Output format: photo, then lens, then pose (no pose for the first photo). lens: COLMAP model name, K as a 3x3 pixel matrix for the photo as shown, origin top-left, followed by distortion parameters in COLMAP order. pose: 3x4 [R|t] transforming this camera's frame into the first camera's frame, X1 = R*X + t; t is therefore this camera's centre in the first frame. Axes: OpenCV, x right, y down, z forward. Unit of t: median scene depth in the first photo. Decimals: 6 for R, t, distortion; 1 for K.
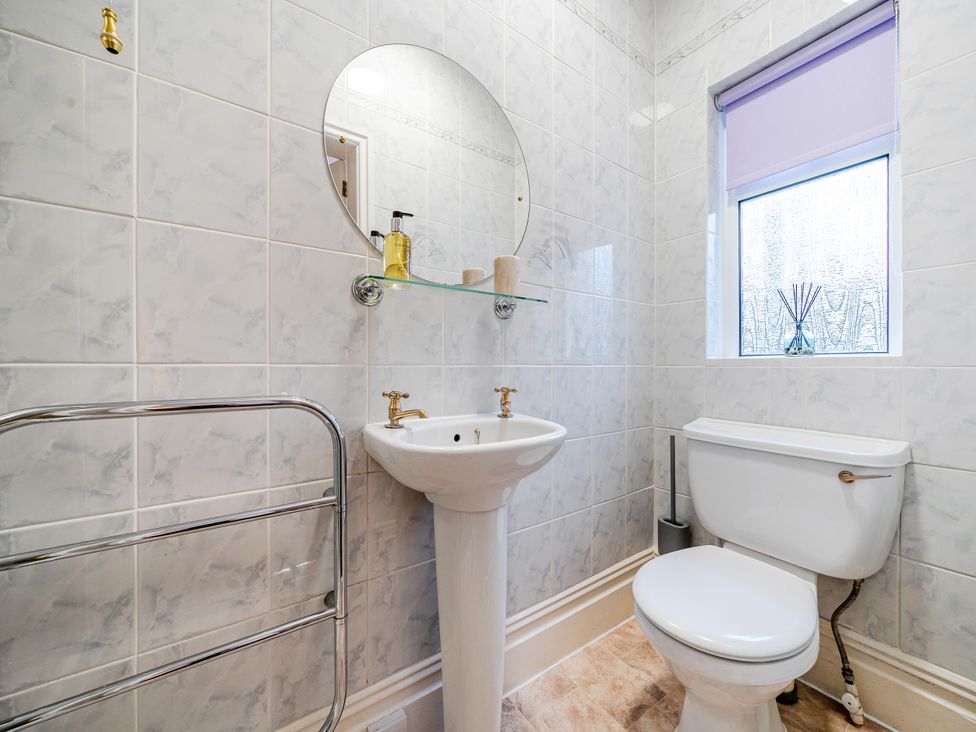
lens RADIAL K [[375.0, 0, 488.0], [0, 375.0, 366.0], [0, 0, 1]] dist [-0.008244, 0.000278]
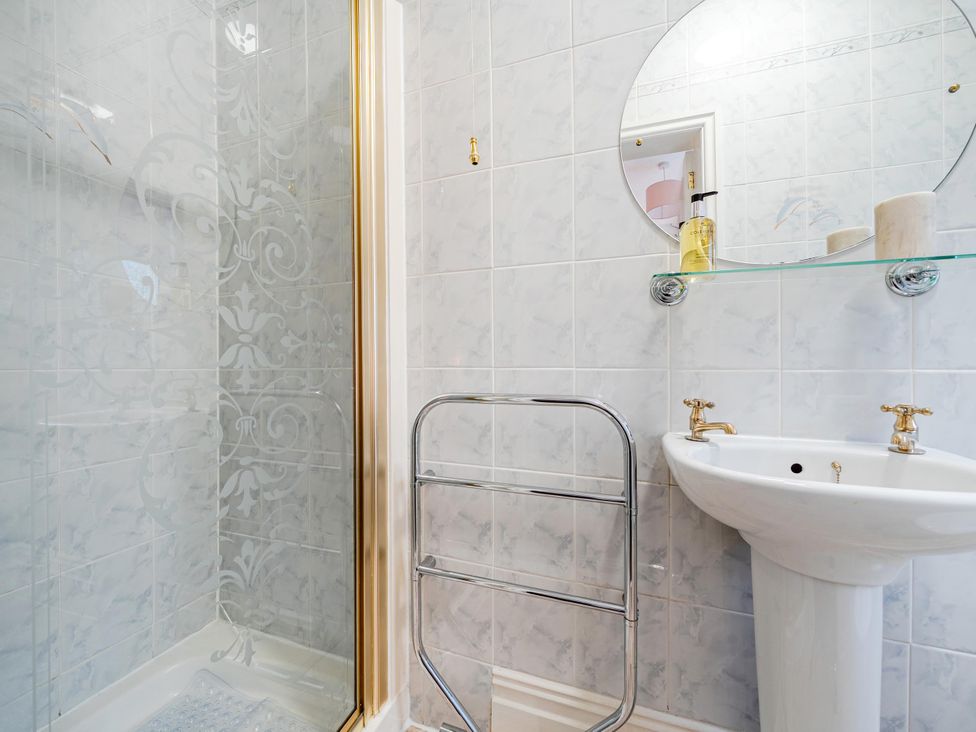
lens RADIAL K [[372.9, 0, 484.1], [0, 372.9, 368.7], [0, 0, 1]] dist [-0.005189, -0.000421]
pose [[0.585326, 0.003982, -0.810788, 0.165427], [-0.004263, 0.999989, 0.001834, -0.003472], [0.810787, 0.002383, 0.585337, 0.083283]]
